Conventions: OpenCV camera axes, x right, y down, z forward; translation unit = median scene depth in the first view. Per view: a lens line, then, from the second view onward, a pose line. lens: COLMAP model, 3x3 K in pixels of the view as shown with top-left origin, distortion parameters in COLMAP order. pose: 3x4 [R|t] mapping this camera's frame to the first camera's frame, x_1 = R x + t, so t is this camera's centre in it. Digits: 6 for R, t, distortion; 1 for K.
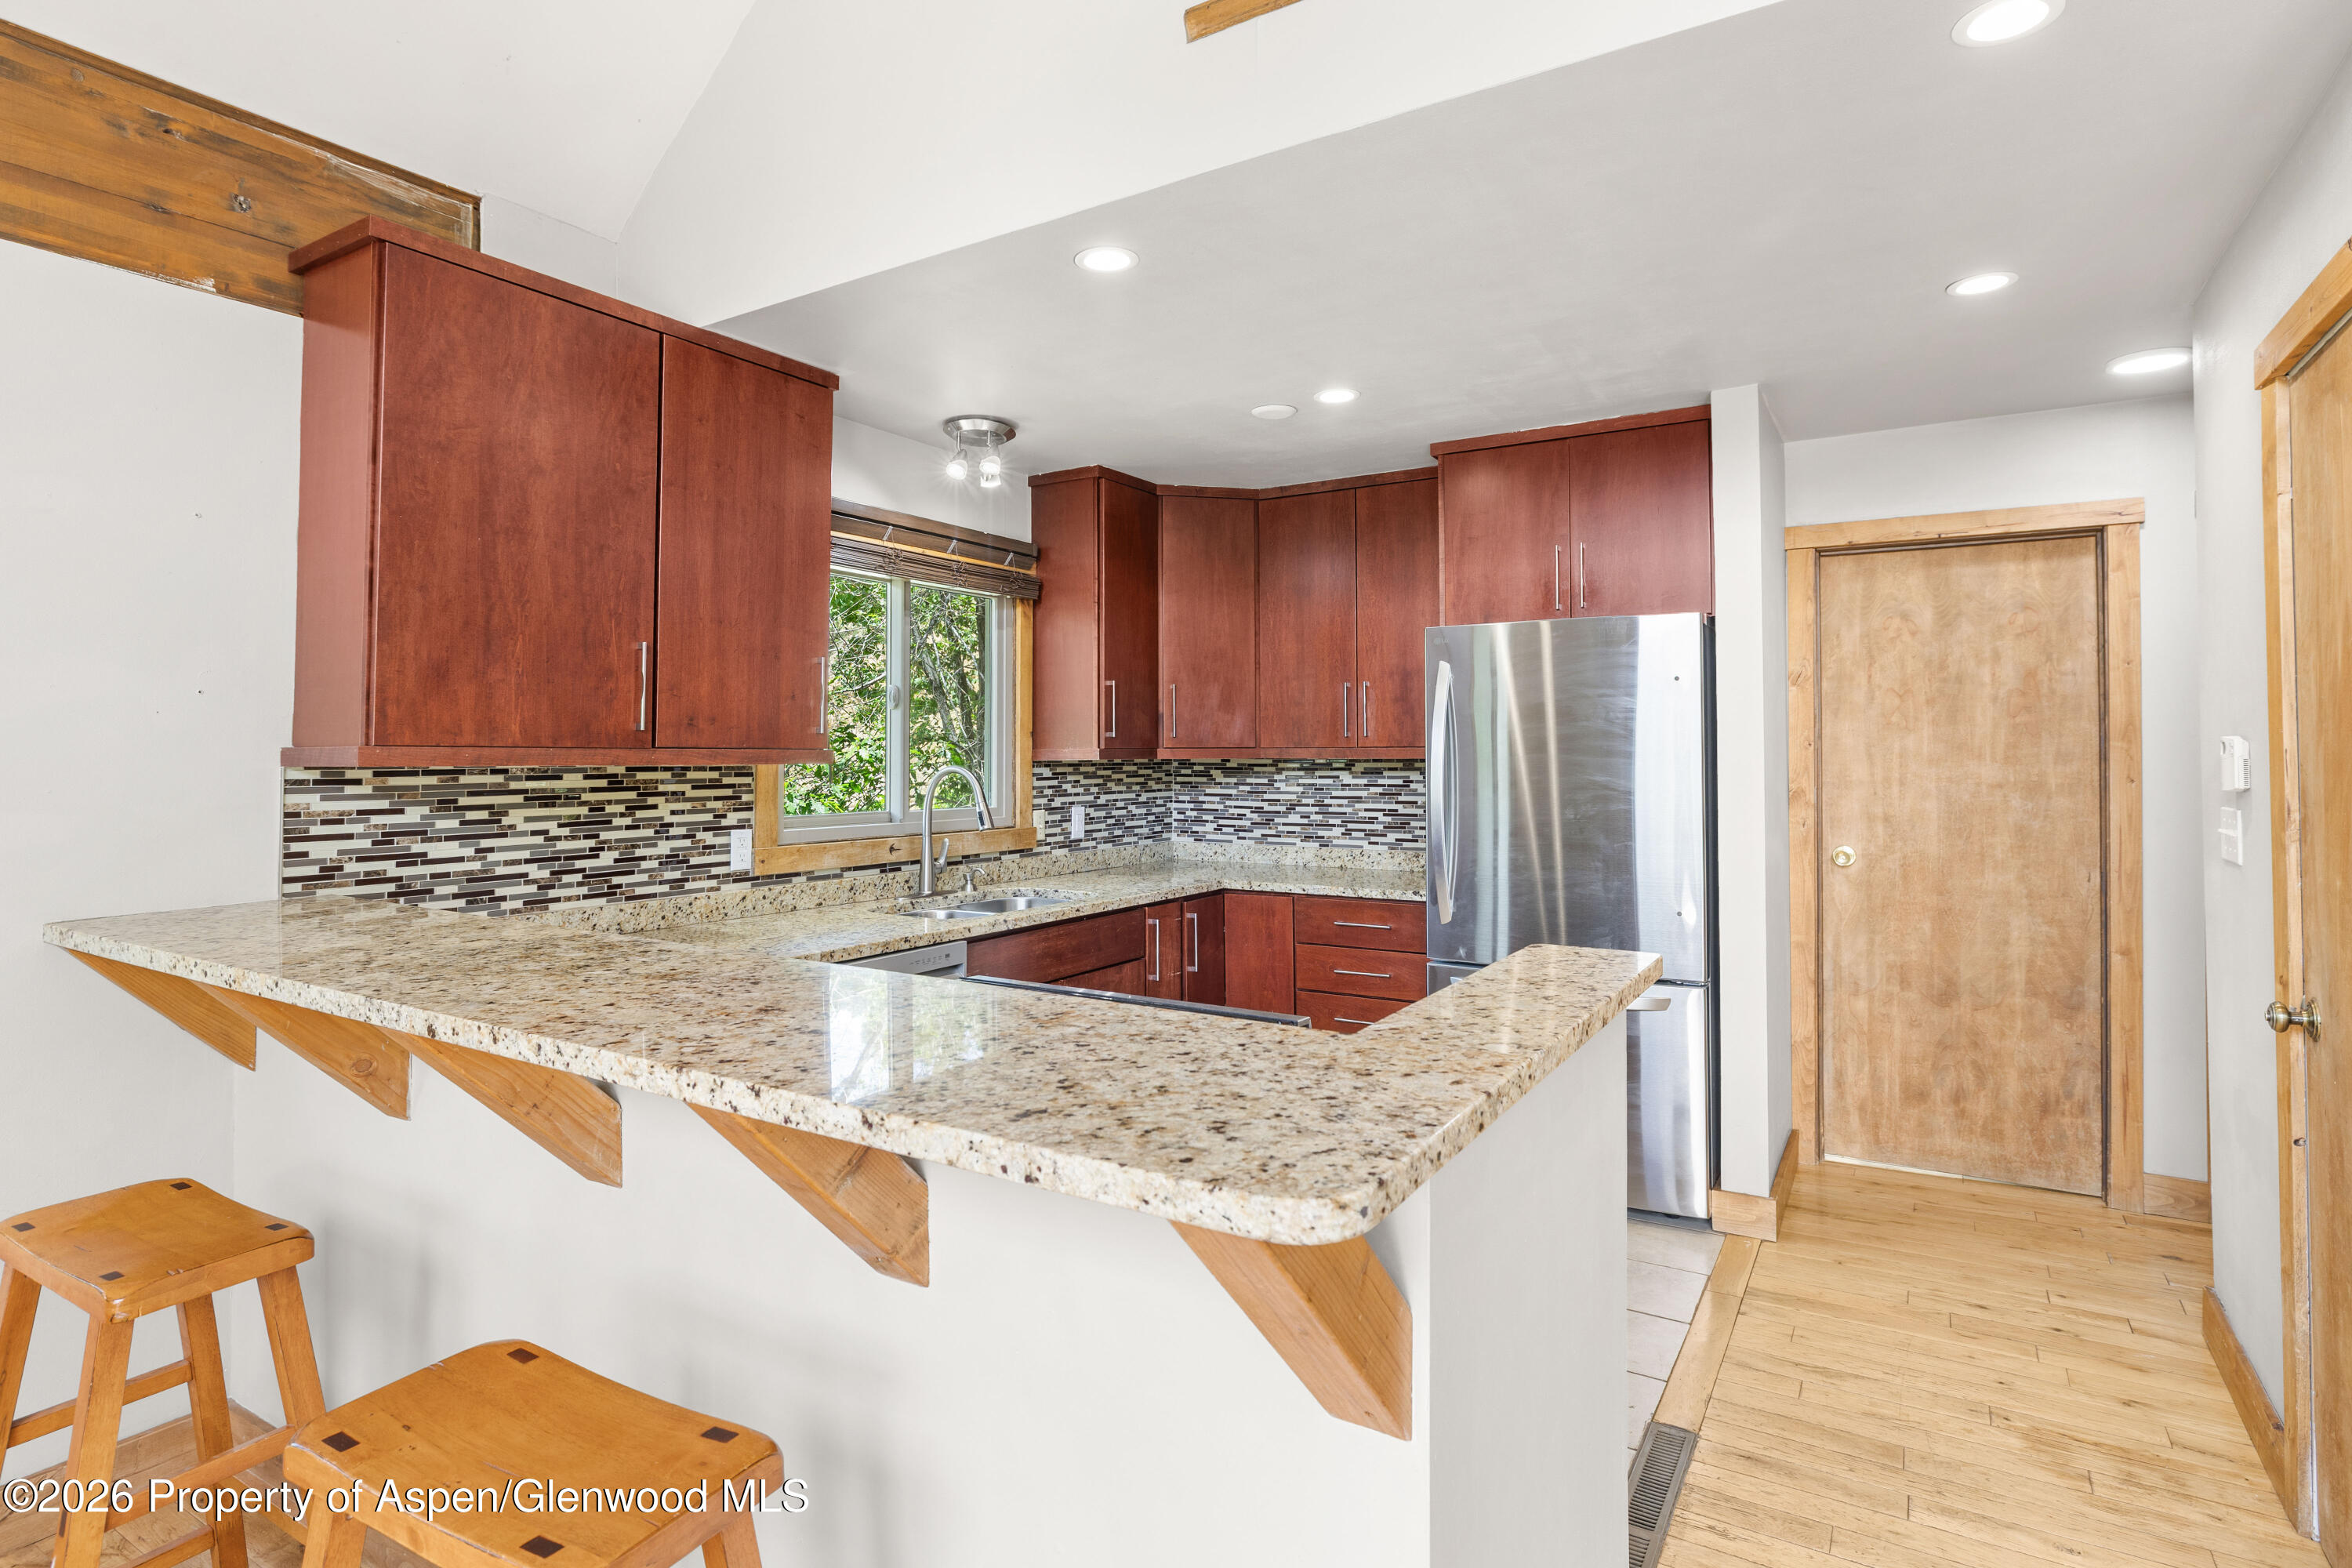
lens RADIAL K [[1212.4, 0, 1170.8], [0, 1212.4, 719.6], [0, 0, 1]] dist [-0.000883, -0.000196]
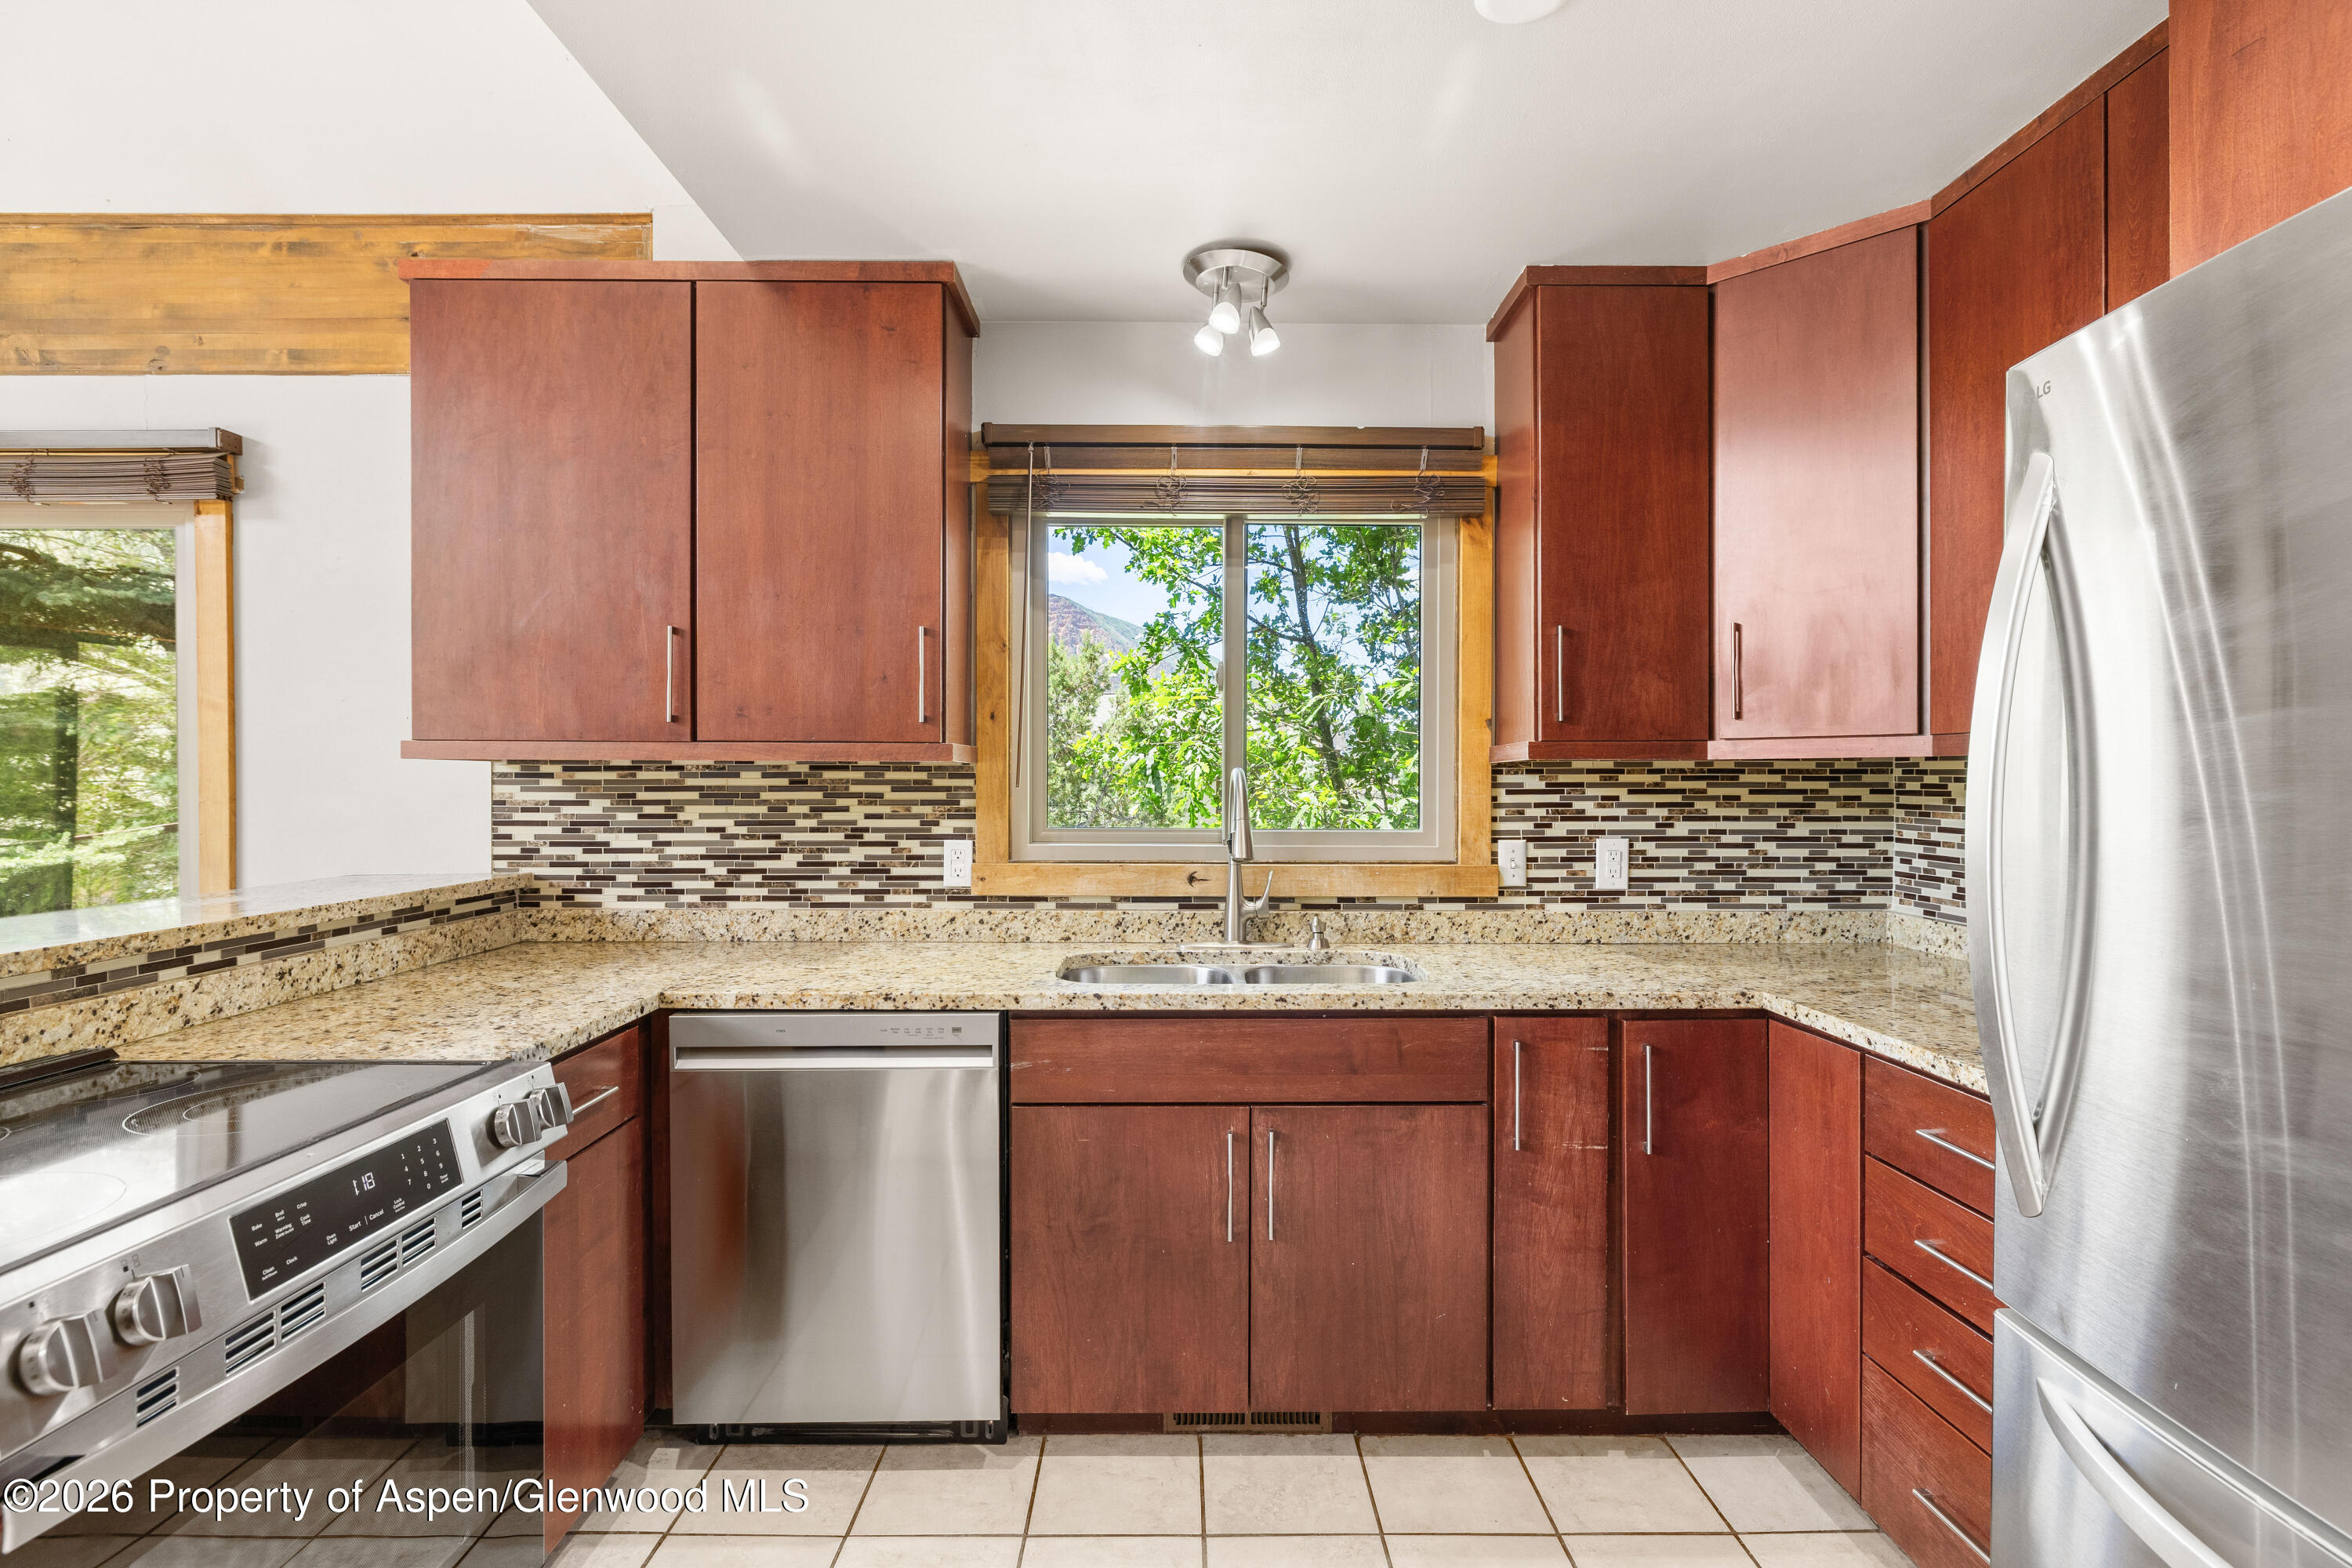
lens RADIAL K [[1132.8, 0, 1193.0], [0, 1132.8, 788.8], [0, 0, 1]] dist [-0.006387, 0.001171]
pose [[0.541389, 0.009793, -0.840715, 0.453527], [0.021603, 0.999440, 0.025553, 0.041556], [0.840495, -0.031996, 0.540874, 0.781409]]
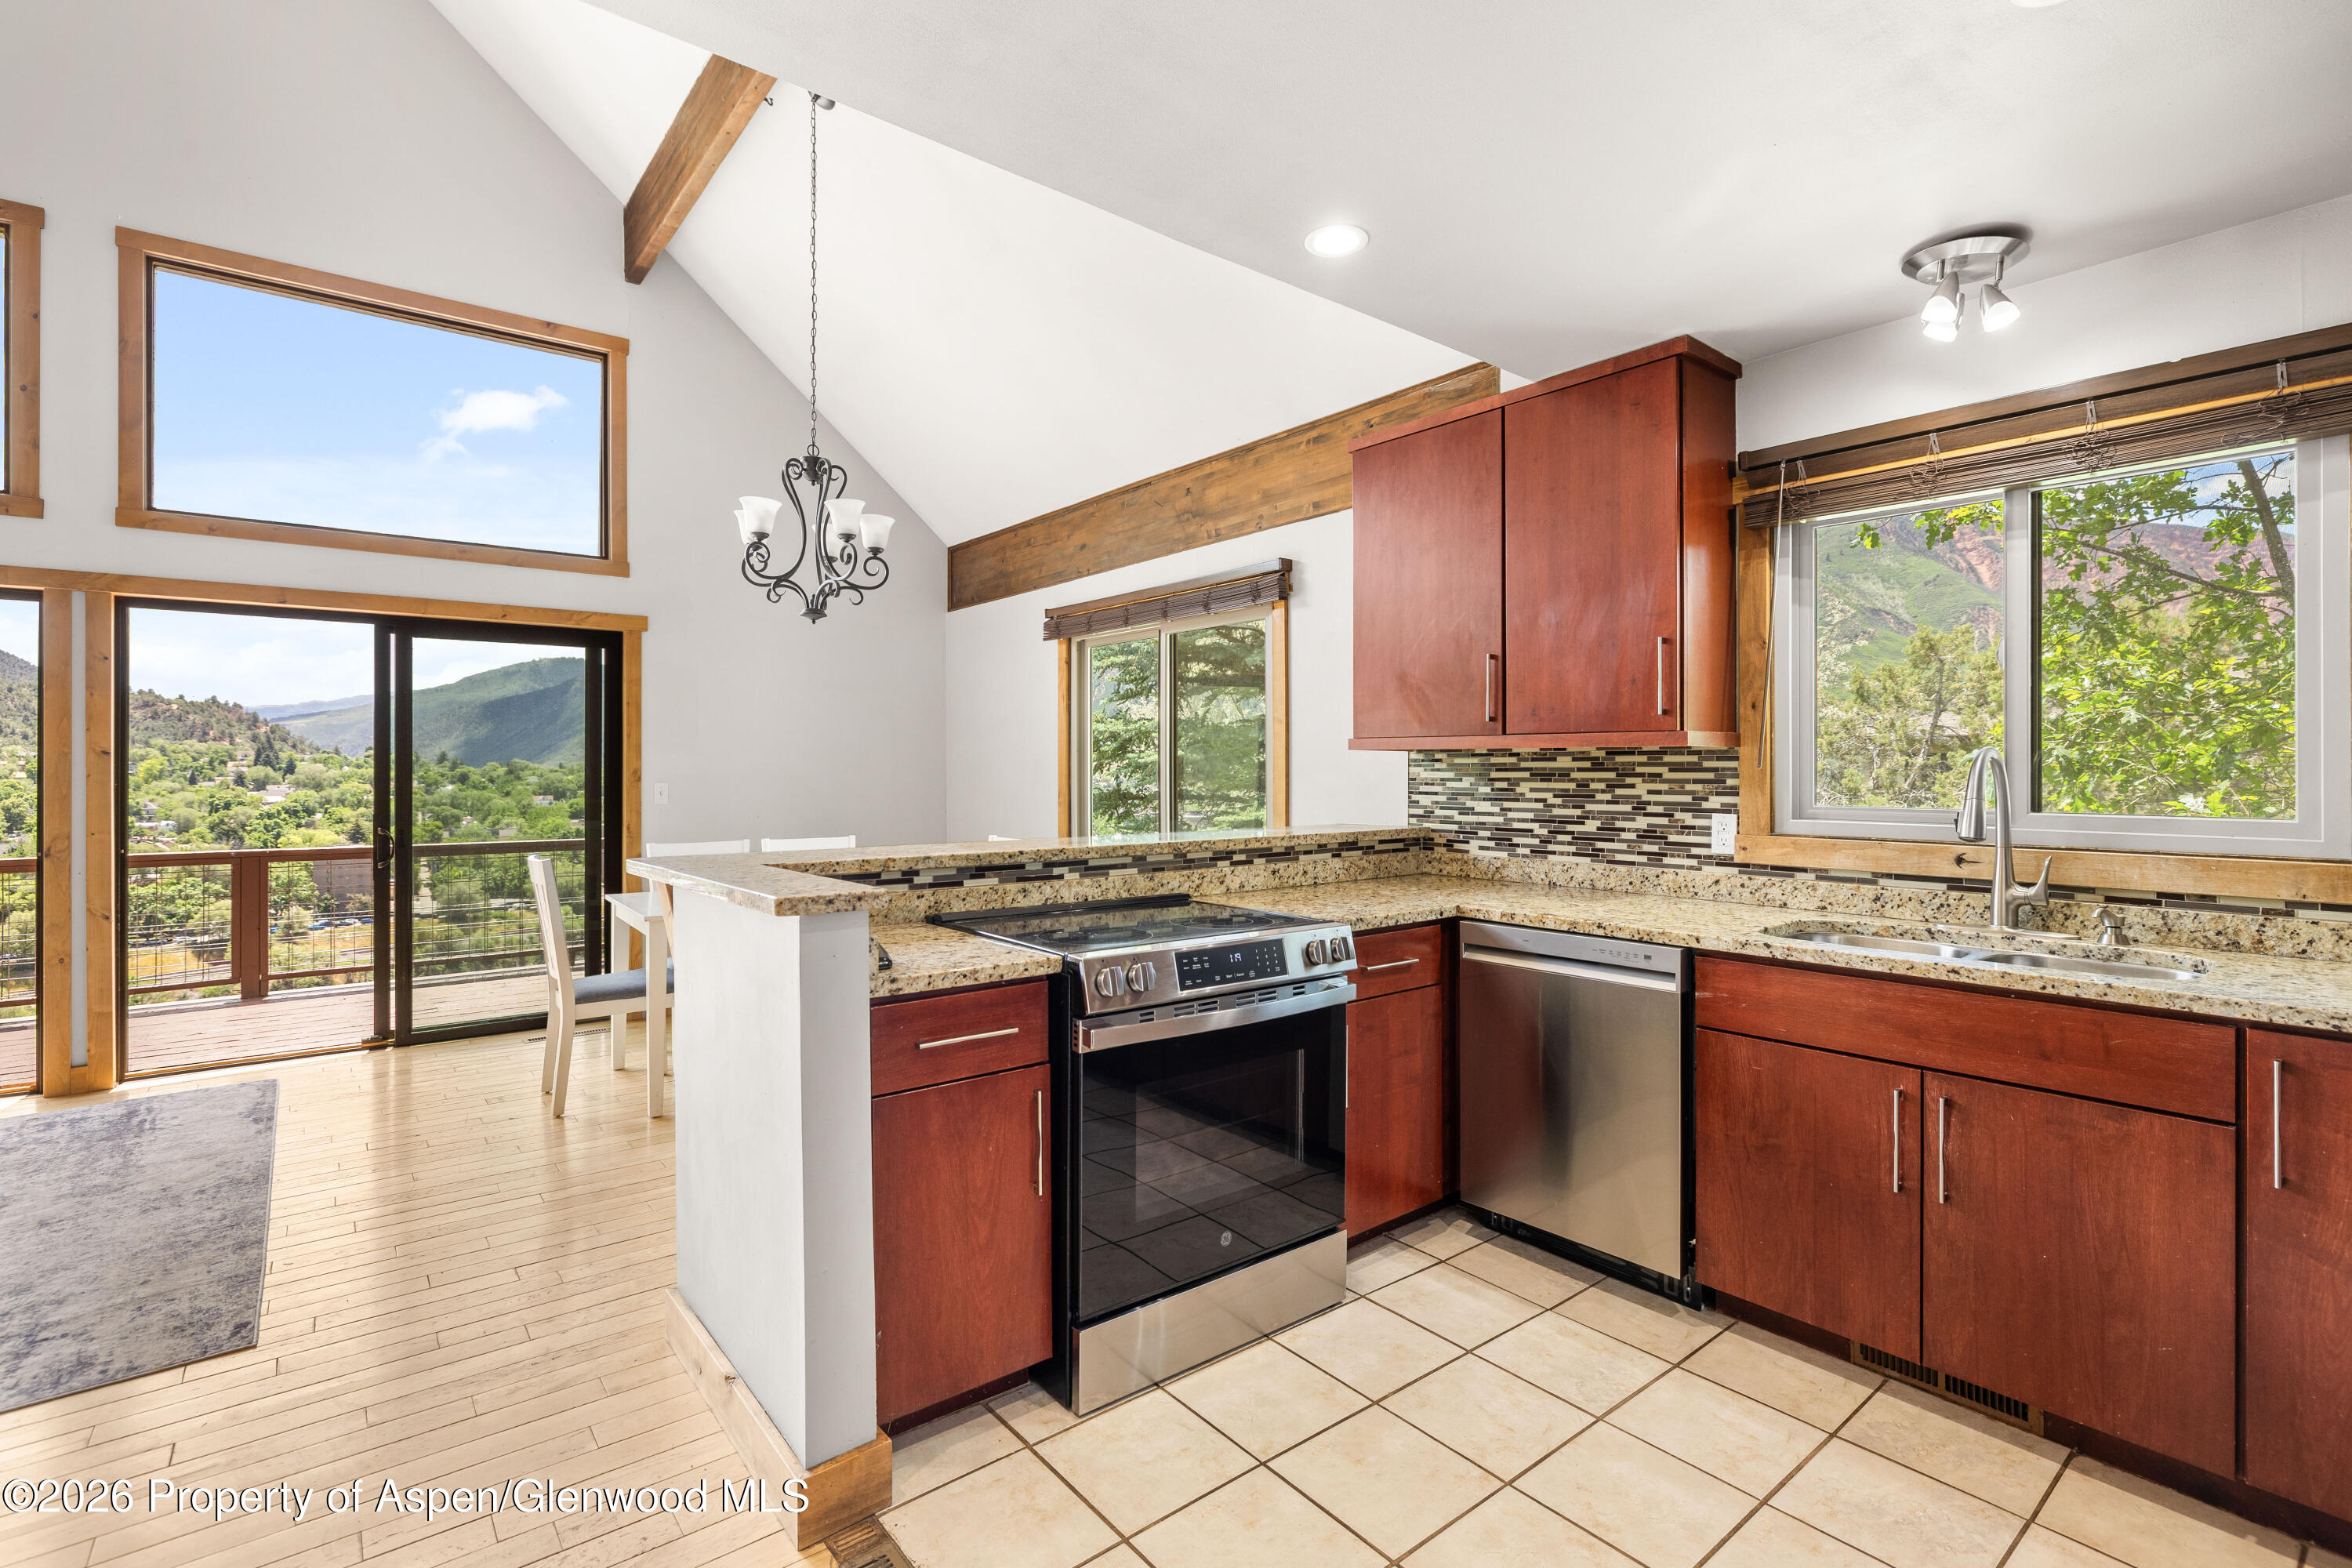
lens RADIAL K [[1085.4, 0, 1183.9], [0, 1085.4, 765.8], [0, 0, 1]] dist [-0.004048, -0.000090]
pose [[-0.324901, -0.002071, -0.945746, 0.699904], [0.025453, 0.999616, -0.010933, 0.055016], [0.945405, -0.027624, -0.324724, 0.962190]]
